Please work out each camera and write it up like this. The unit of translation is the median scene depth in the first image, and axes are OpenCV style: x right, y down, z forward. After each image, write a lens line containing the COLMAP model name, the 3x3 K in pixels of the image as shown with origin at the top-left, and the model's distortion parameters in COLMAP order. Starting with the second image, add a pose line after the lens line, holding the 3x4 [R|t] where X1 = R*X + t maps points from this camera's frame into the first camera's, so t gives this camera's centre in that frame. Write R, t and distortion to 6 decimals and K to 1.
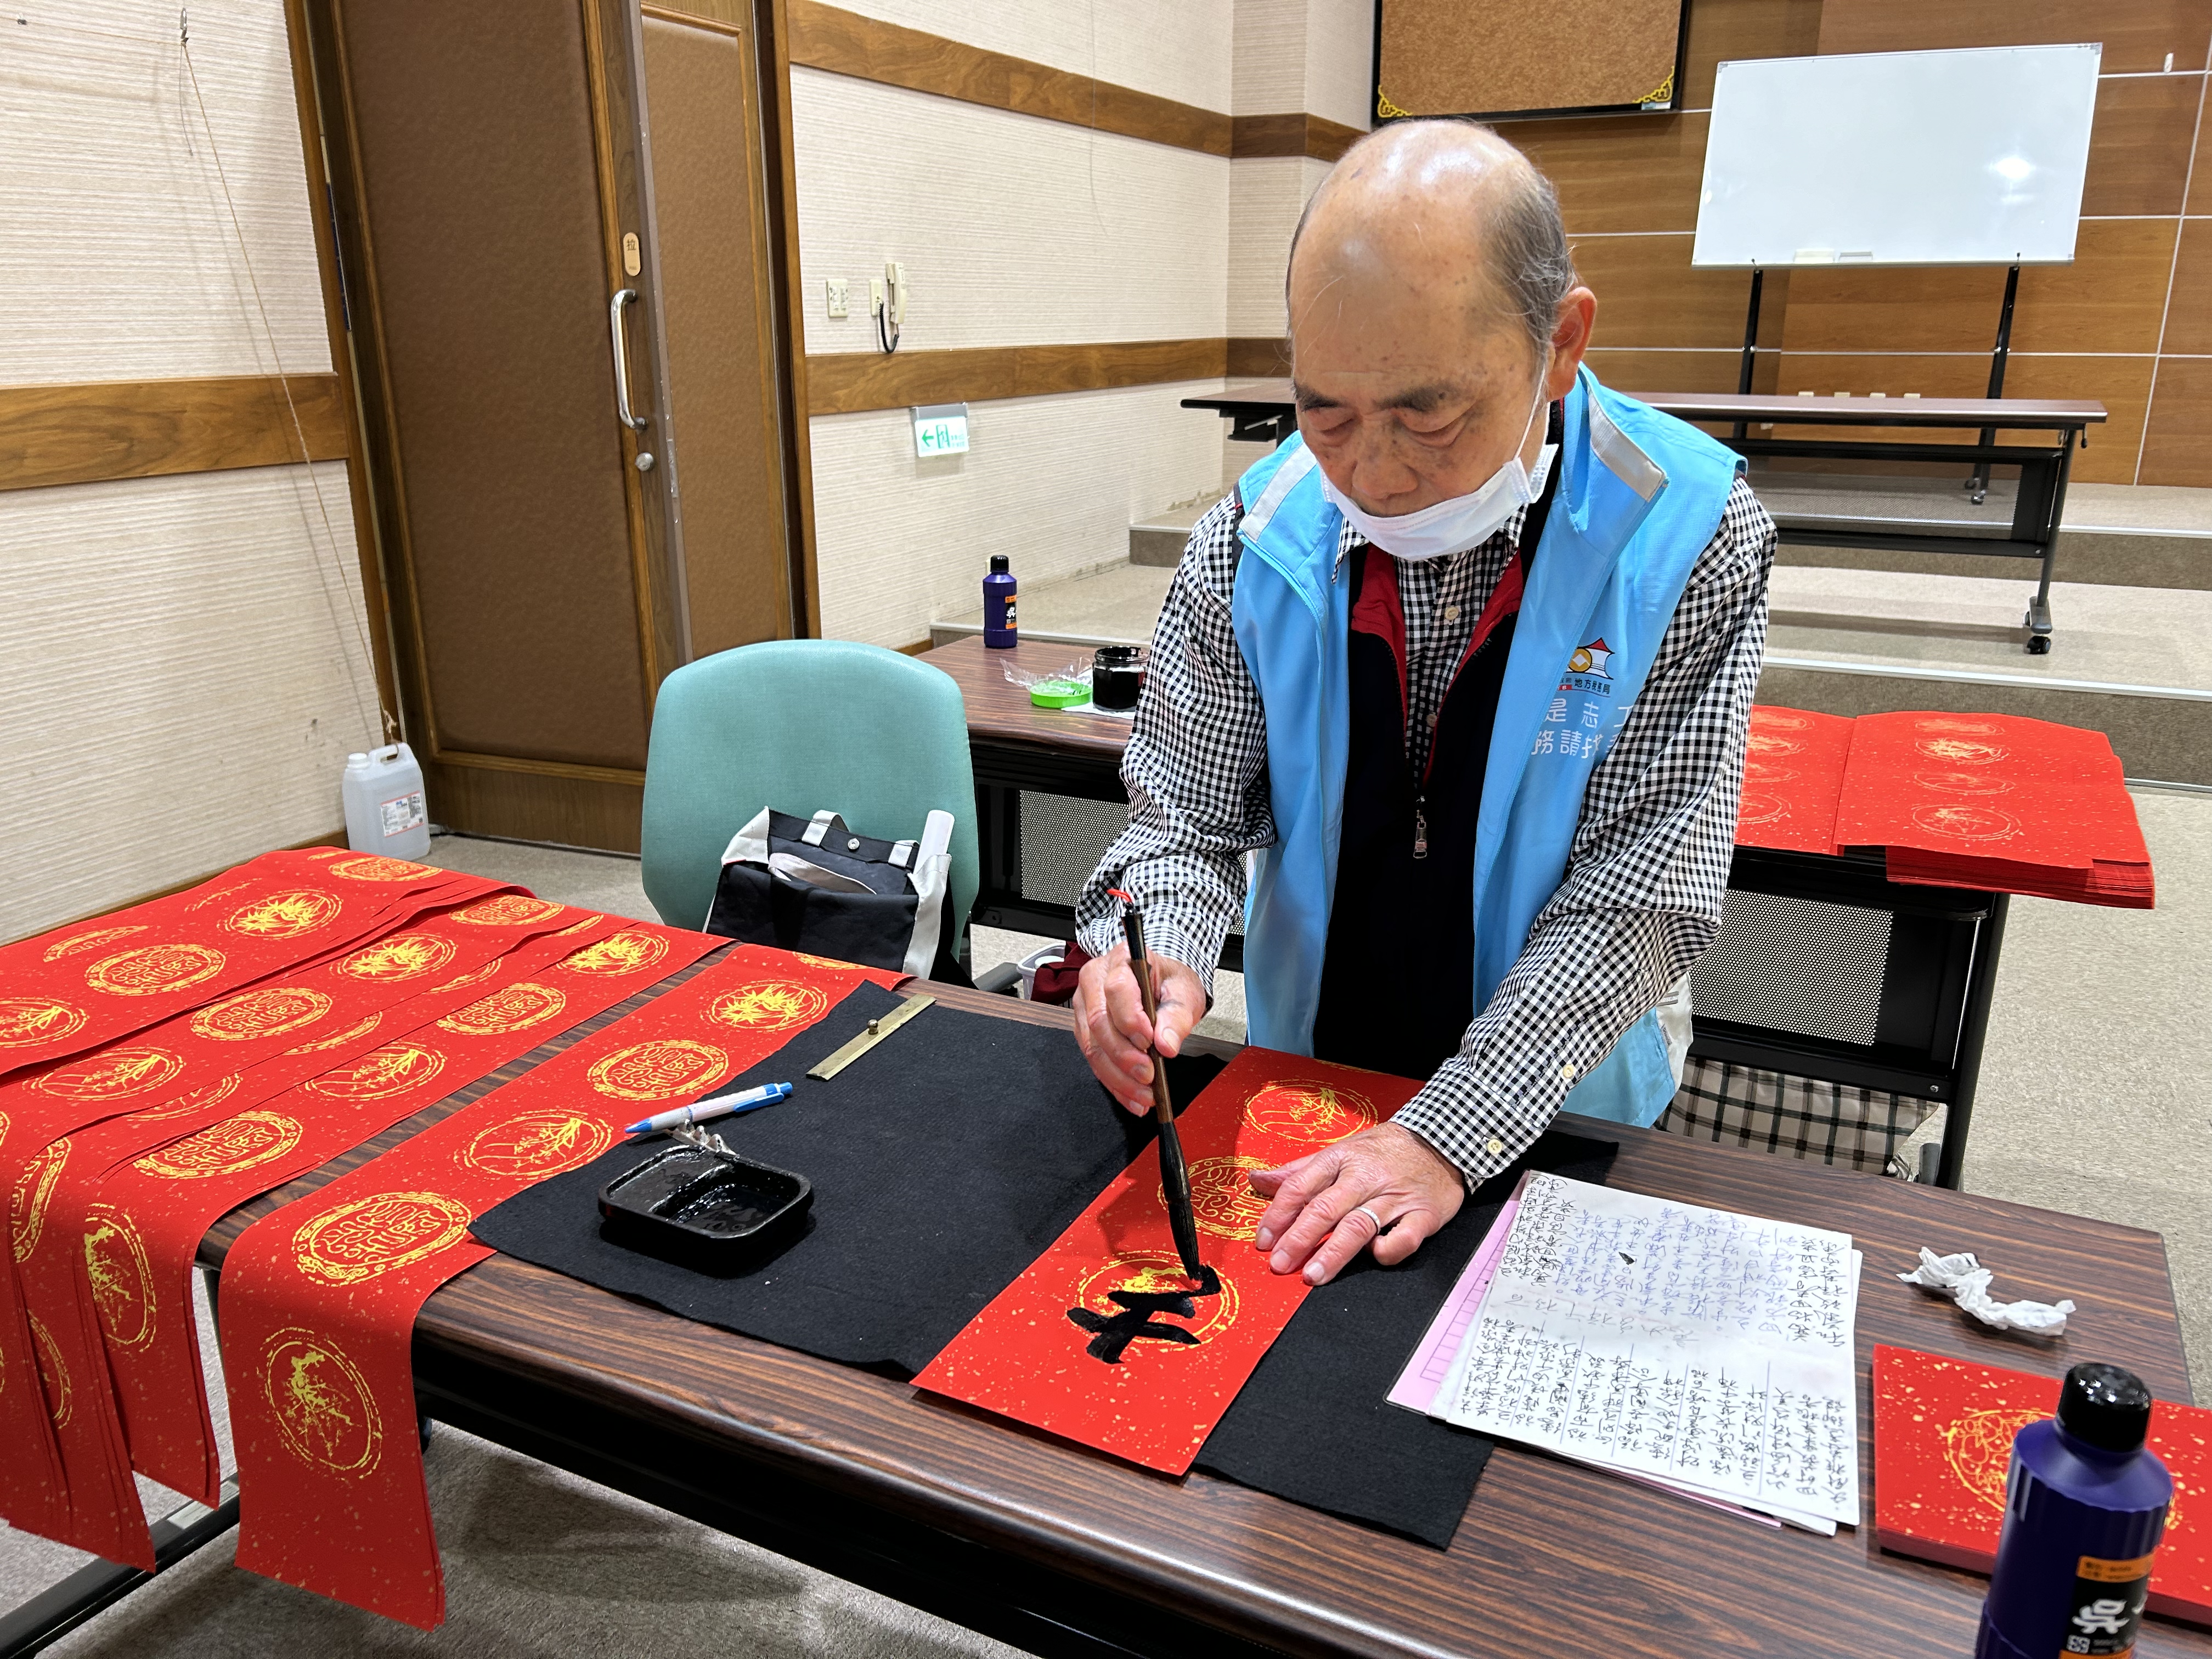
lens RADIAL K [[1659.7, 0, 1109.8], [0, 1659.7, 838.2], [0, 0, 1]] dist [0.053160, -0.059575]
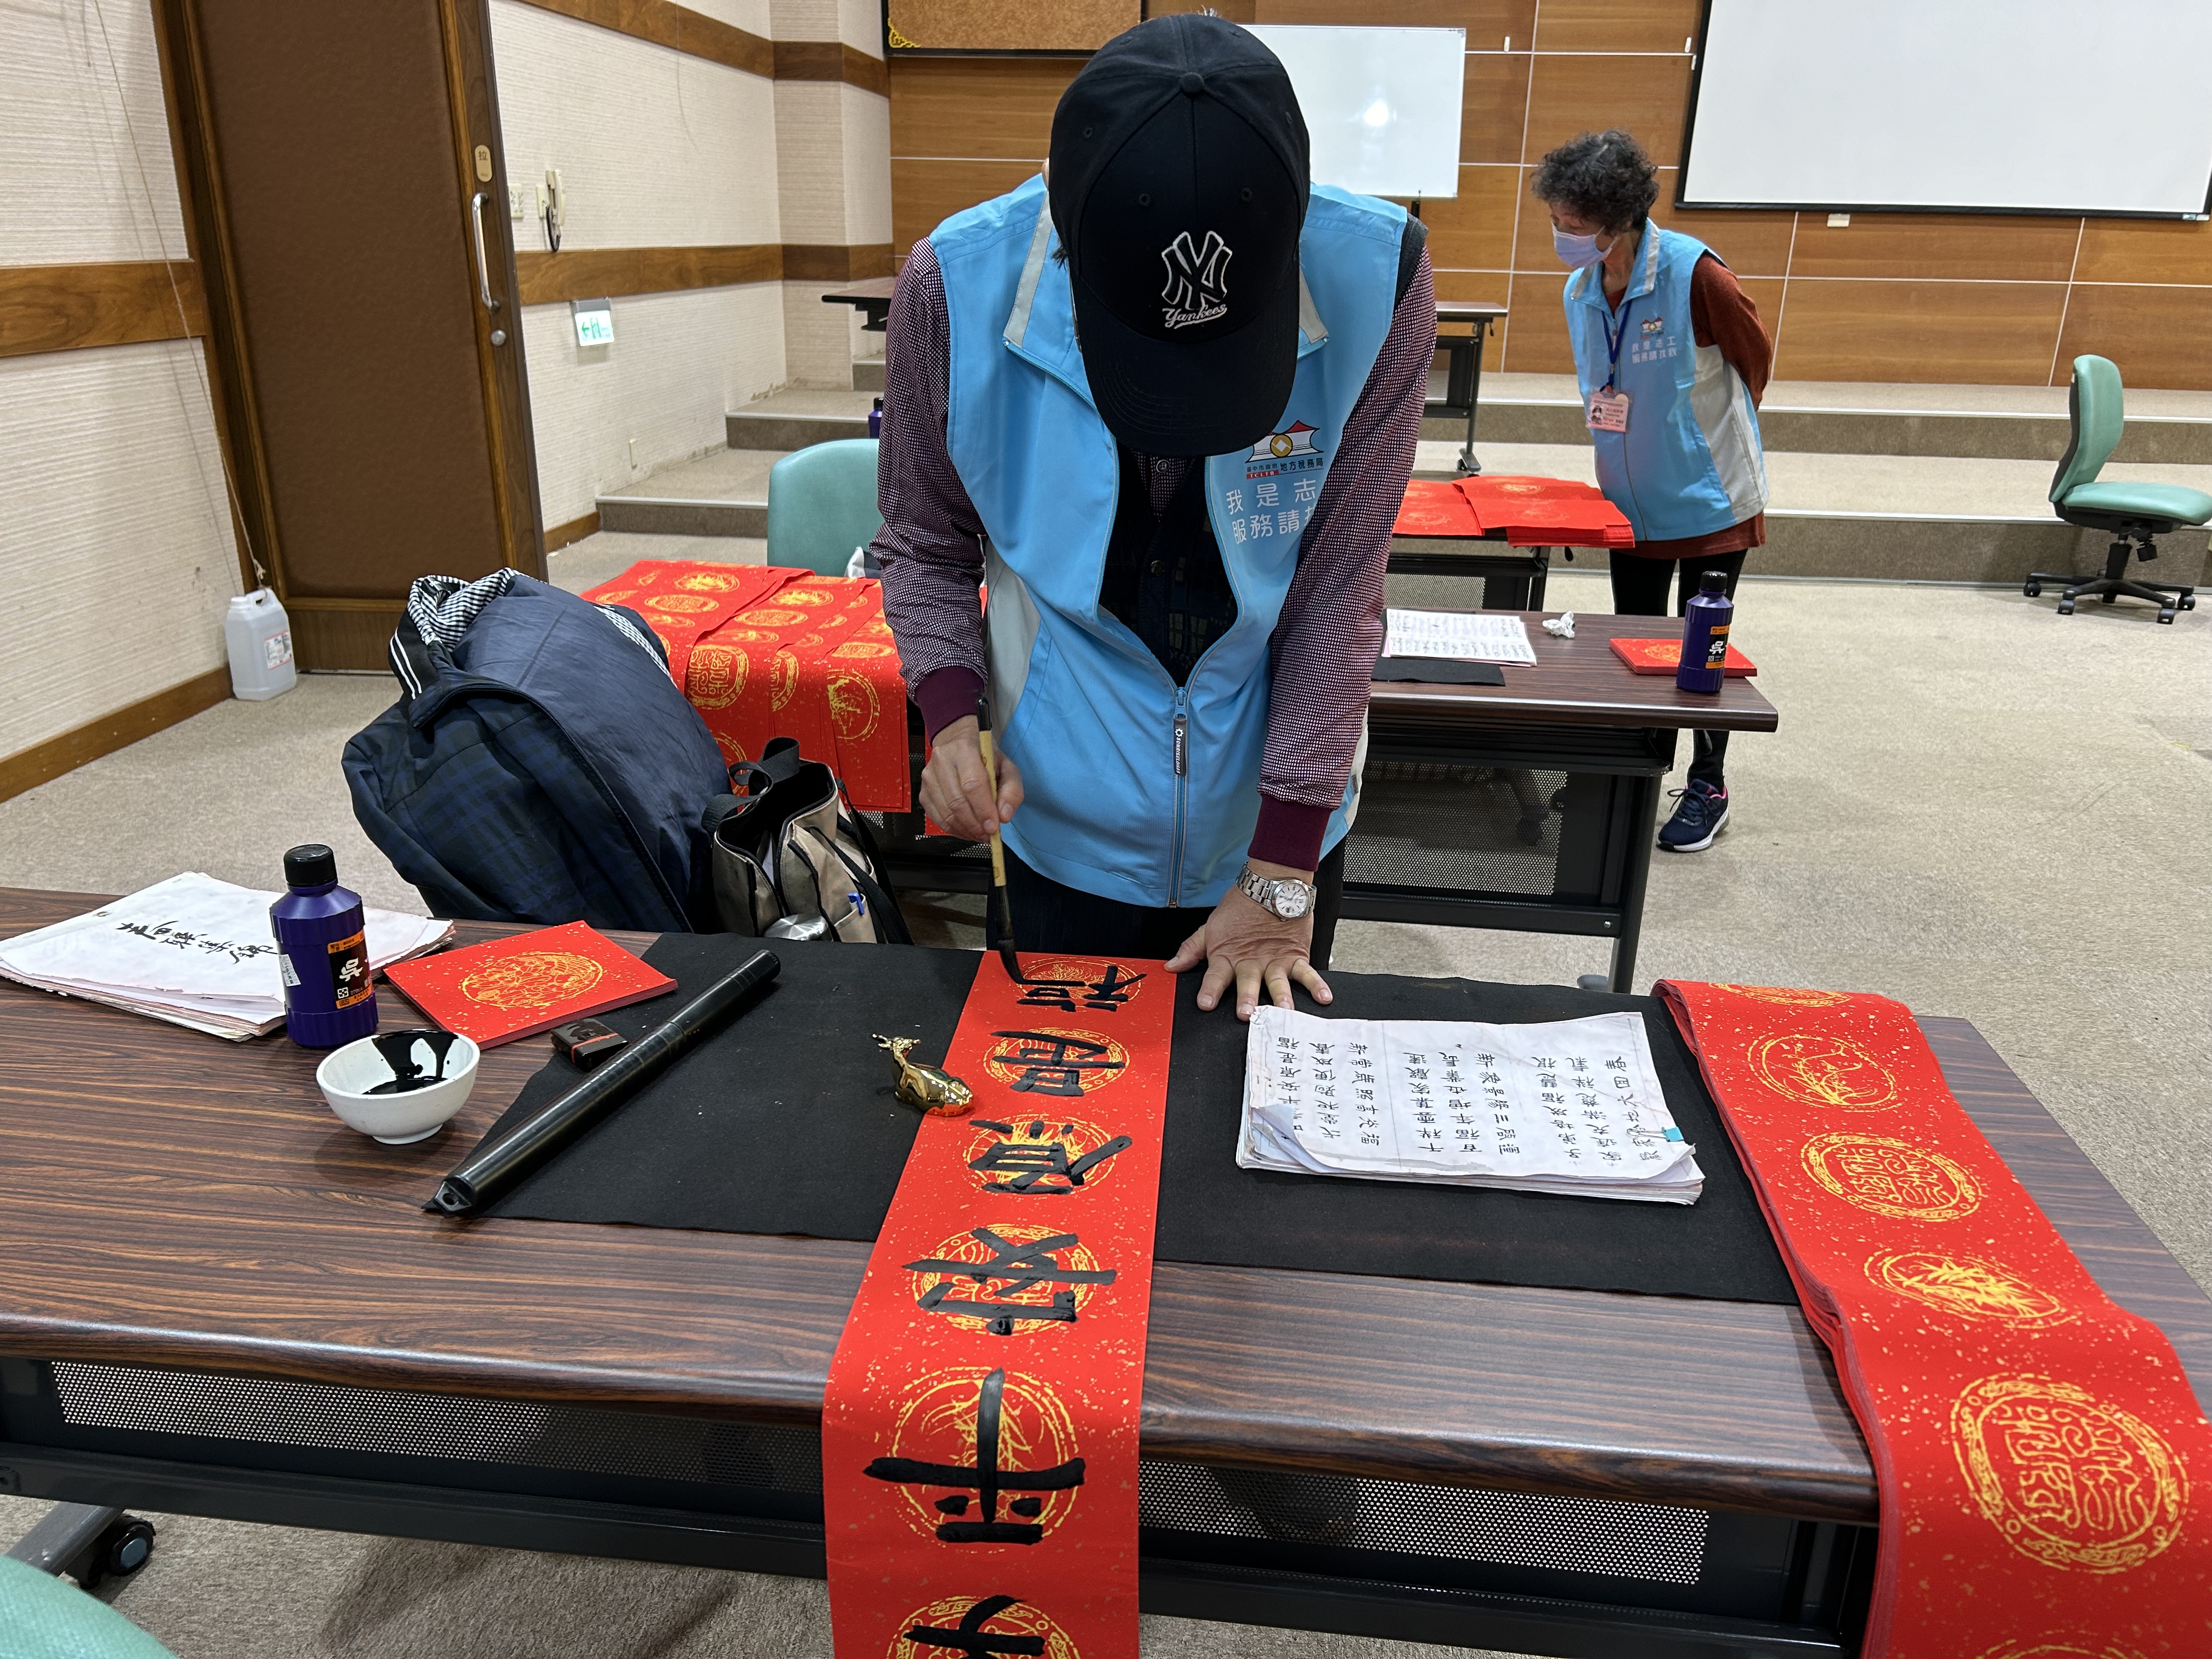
lens RADIAL K [[1659.7, 0, 1109.8], [0, 1659.7, 838.2], [0, 0, 1]] dist [0.053160, -0.059575]
pose [[0.940180, -0.099356, 0.325868, -0.274421], [0.083913, 0.994595, 0.061147, 0.092811], [-0.330182, -0.030144, 0.943436, -0.285374]]
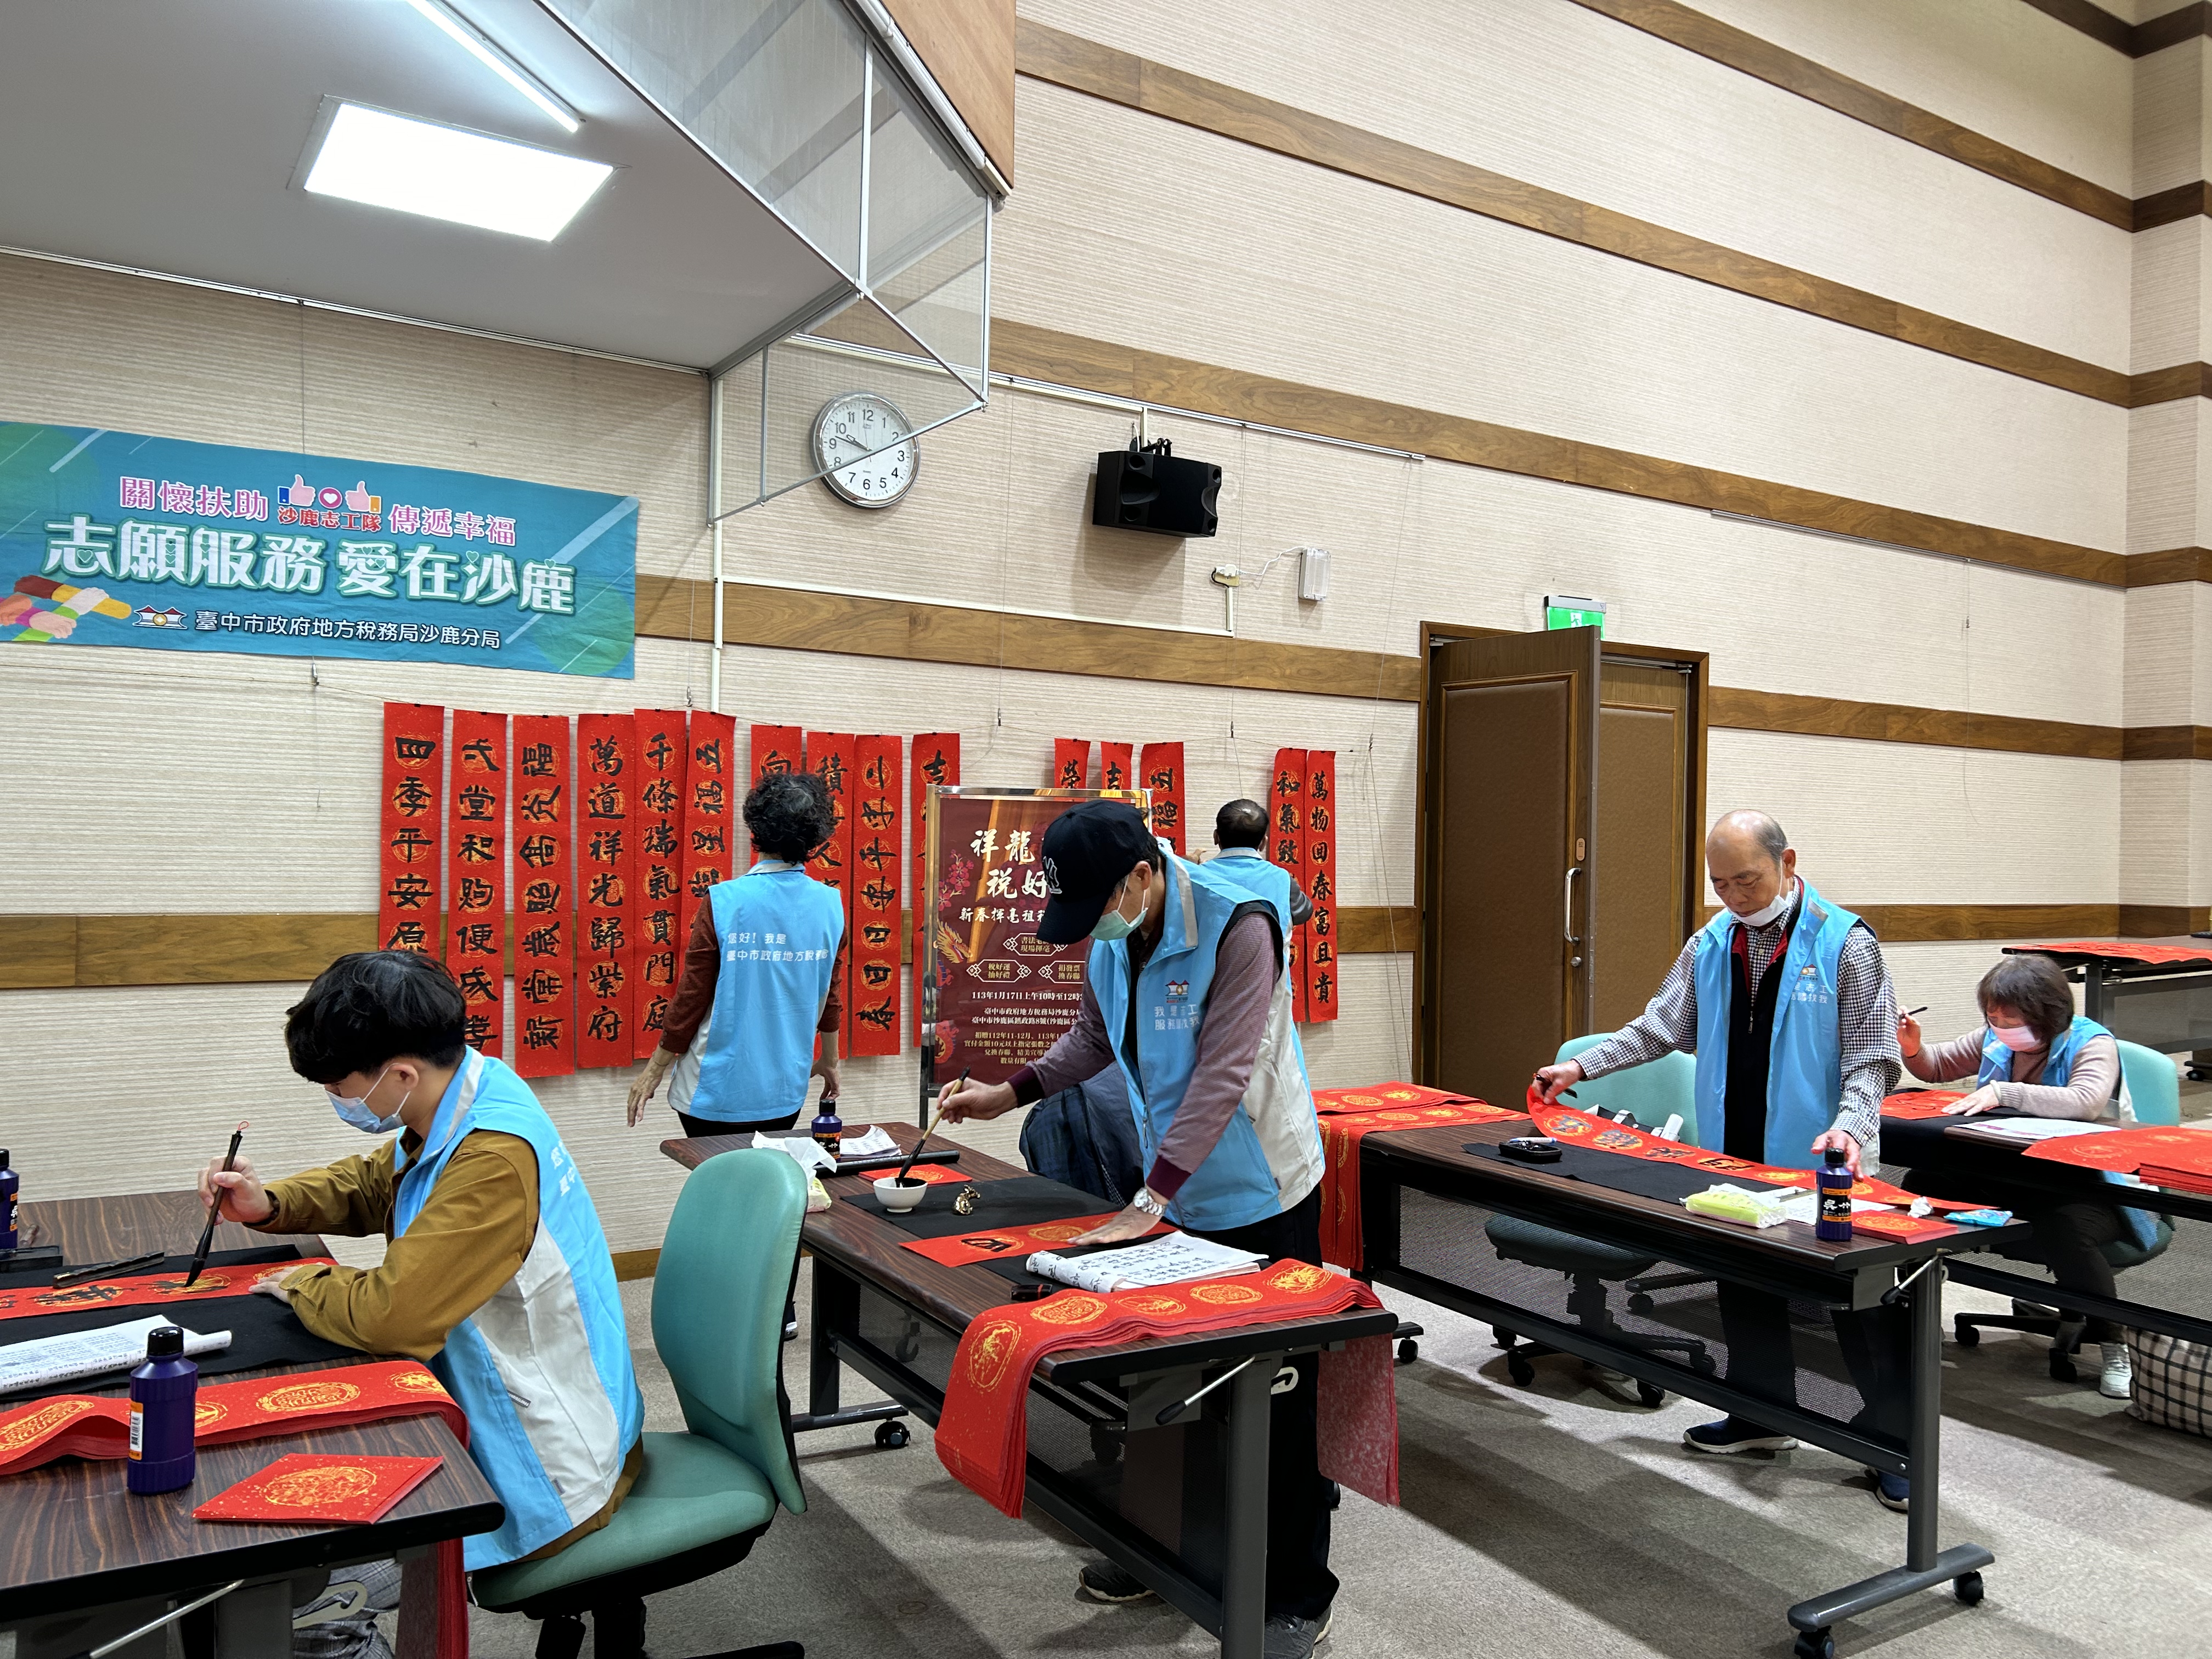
lens RADIAL K [[1659.7, 0, 1109.8], [0, 1659.7, 838.2], [0, 0, 1]] dist [0.053160, -0.059575]
pose [[0.843392, 0.014594, -0.537101, 0.227090], [-0.181741, 0.948458, -0.259611, 0.179500], [0.505628, 0.316567, 0.802574, -0.634704]]
